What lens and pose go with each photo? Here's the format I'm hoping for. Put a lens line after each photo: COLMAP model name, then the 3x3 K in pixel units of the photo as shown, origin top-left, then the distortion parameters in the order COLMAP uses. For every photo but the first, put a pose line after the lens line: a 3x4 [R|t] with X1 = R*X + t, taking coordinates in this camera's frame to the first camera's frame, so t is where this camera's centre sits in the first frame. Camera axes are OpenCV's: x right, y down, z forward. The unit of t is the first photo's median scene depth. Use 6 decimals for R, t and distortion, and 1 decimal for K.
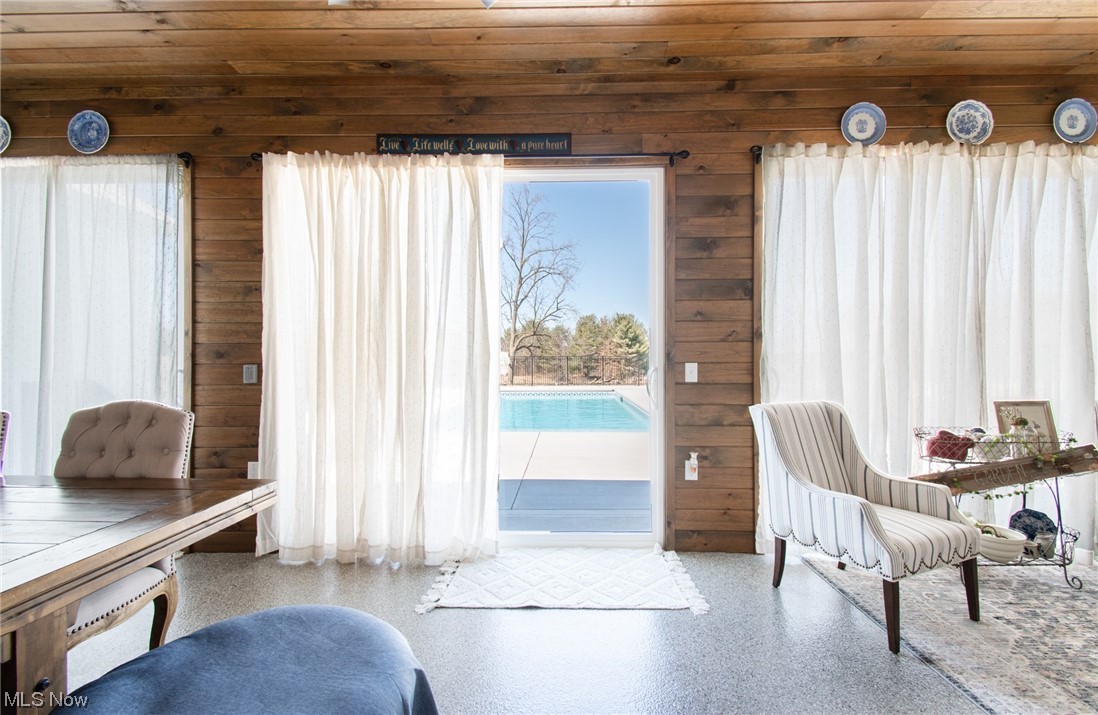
lens RADIAL K [[483.8, 0, 549.0], [0, 483.8, 357.5], [0, 0, 1]] dist [0.014342, -0.000321]
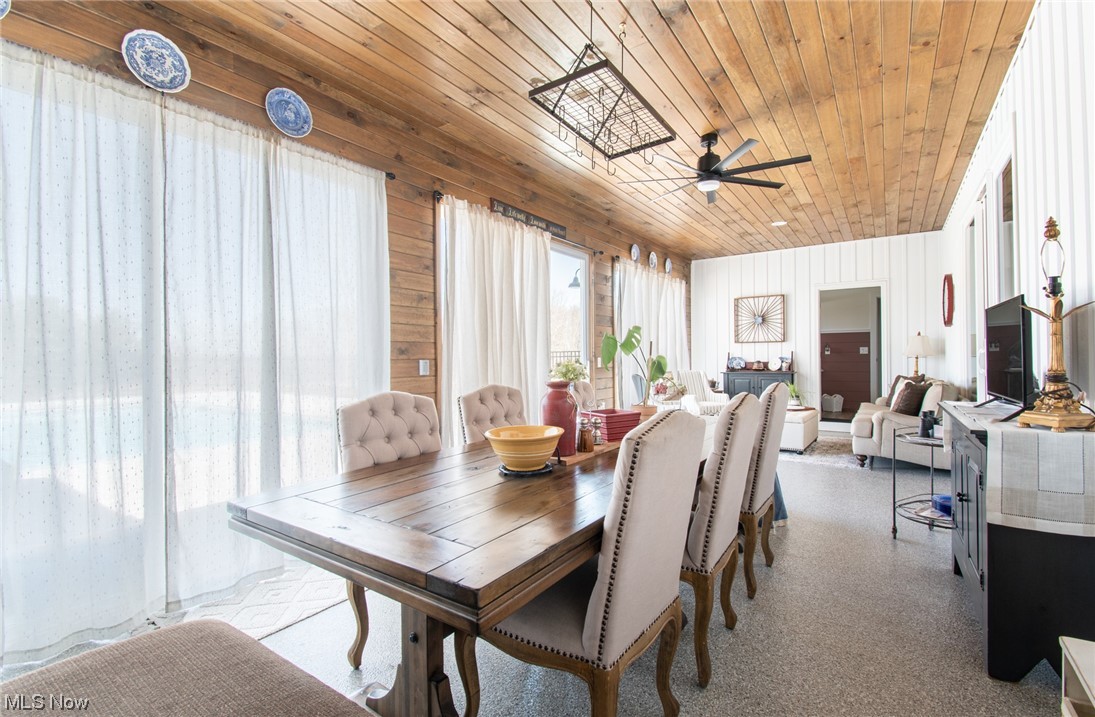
lens RADIAL K [[482.5, 0, 547.5], [0, 482.5, 358.5], [0, 0, 1]] dist [0.014342, -0.000321]
pose [[0.533426, -0.020223, 0.845605, -1.472490], [-0.003049, 0.999662, 0.025830, -0.020070], [-0.845841, -0.016357, 0.533184, 0.088469]]
